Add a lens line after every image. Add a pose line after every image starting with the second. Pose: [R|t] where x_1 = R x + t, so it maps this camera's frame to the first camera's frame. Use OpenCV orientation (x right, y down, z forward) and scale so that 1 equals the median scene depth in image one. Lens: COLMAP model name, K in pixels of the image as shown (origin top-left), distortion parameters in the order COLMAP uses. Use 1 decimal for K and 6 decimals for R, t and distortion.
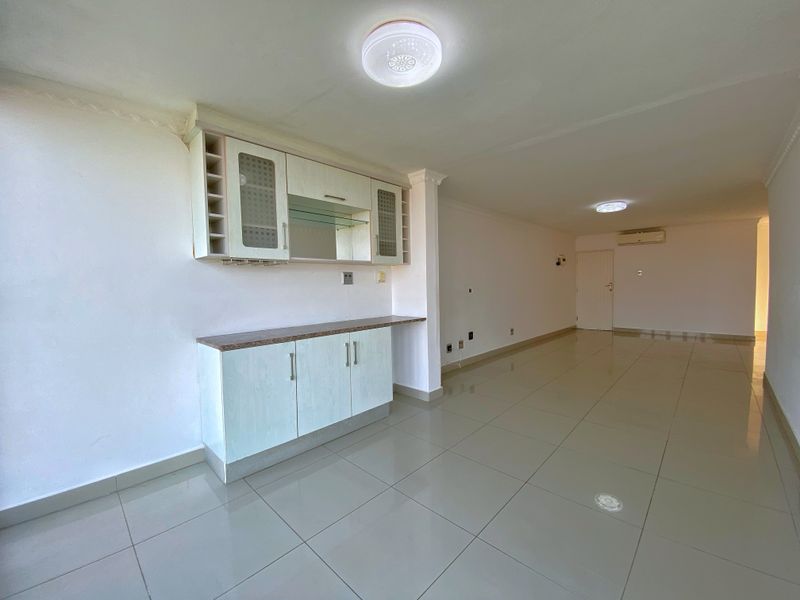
lens RADIAL K [[323.8, 0, 400.0], [0, 323.8, 300.0], [0, 0, 1]] dist [0.001492, -0.000199]
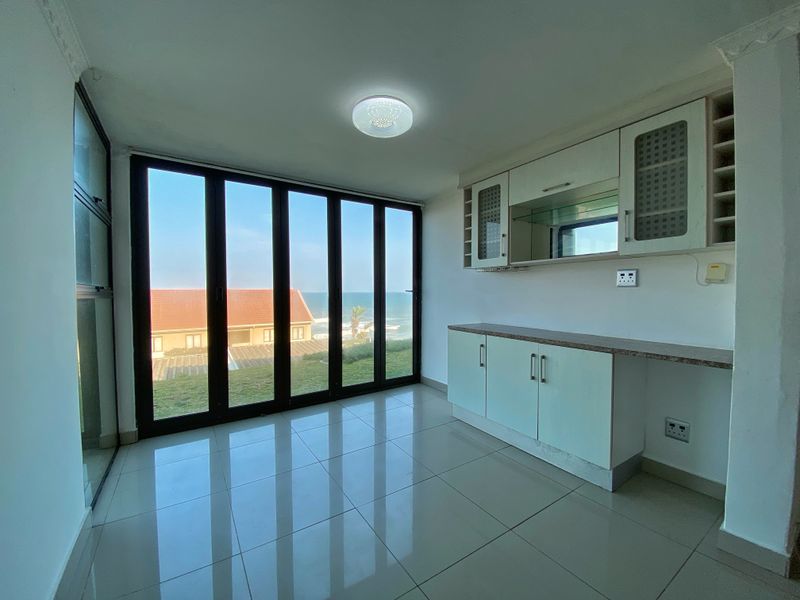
lens RADIAL K [[323.8, 0, 400.0], [0, 323.8, 300.0], [0, 0, 1]] dist [0.001492, -0.000199]
pose [[-0.214228, 0.053989, -0.975291, 0.681100], [-0.029437, 0.997661, 0.061693, -0.051191], [0.976340, 0.041926, -0.212137, 0.715328]]
